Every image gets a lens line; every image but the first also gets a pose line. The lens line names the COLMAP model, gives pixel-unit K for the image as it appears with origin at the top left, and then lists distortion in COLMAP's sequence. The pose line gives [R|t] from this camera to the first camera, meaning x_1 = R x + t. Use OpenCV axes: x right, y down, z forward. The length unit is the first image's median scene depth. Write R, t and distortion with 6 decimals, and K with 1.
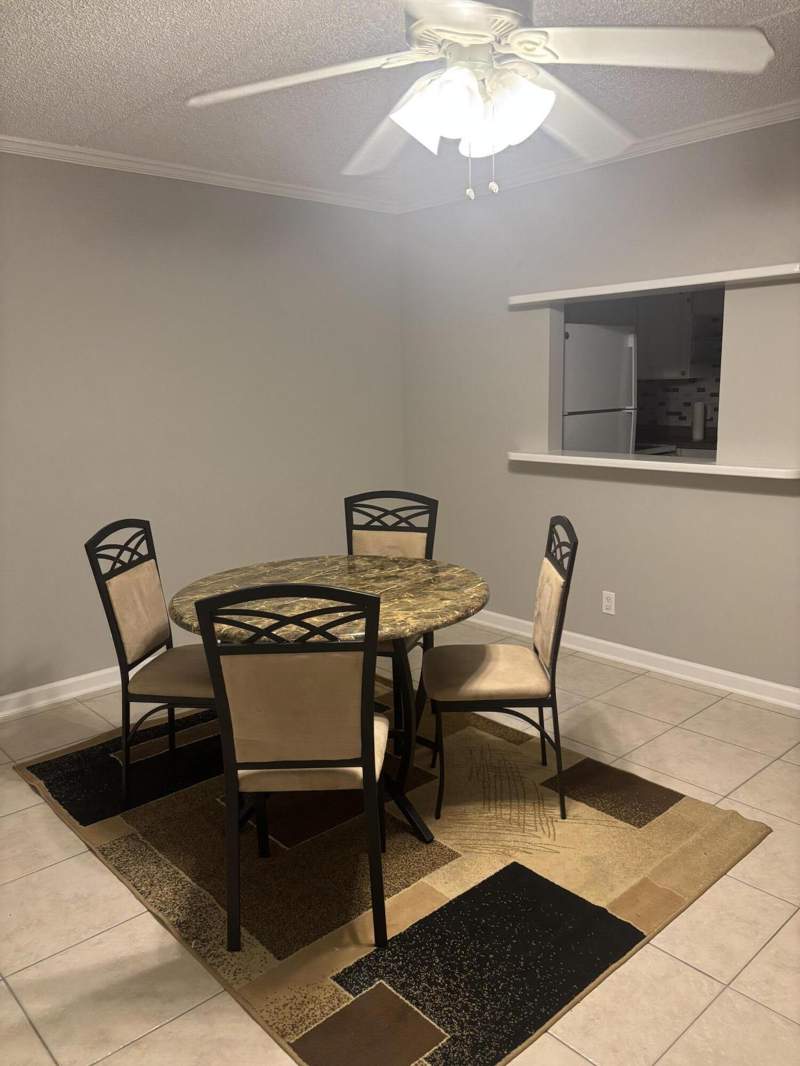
lens RADIAL K [[801.5, 0, 402.4], [0, 801.5, 536.5], [0, 0, 1]] dist [0.025852, -0.040261]
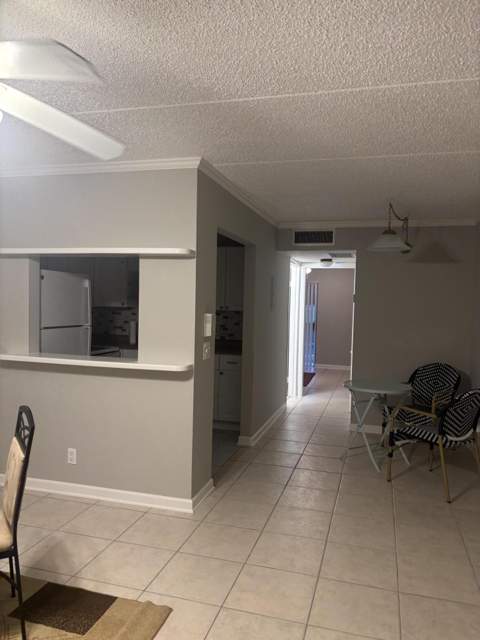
lens RADIAL K [[486.4, 0, 240.5], [0, 486.4, 308.7], [0, 0, 1]] dist [0.000091, -0.091289]
pose [[0.850192, 0.044300, 0.524606, 0.061010], [0.050869, 0.984879, -0.165607, -0.030205], [-0.524010, 0.167484, 0.835083, 0.076061]]
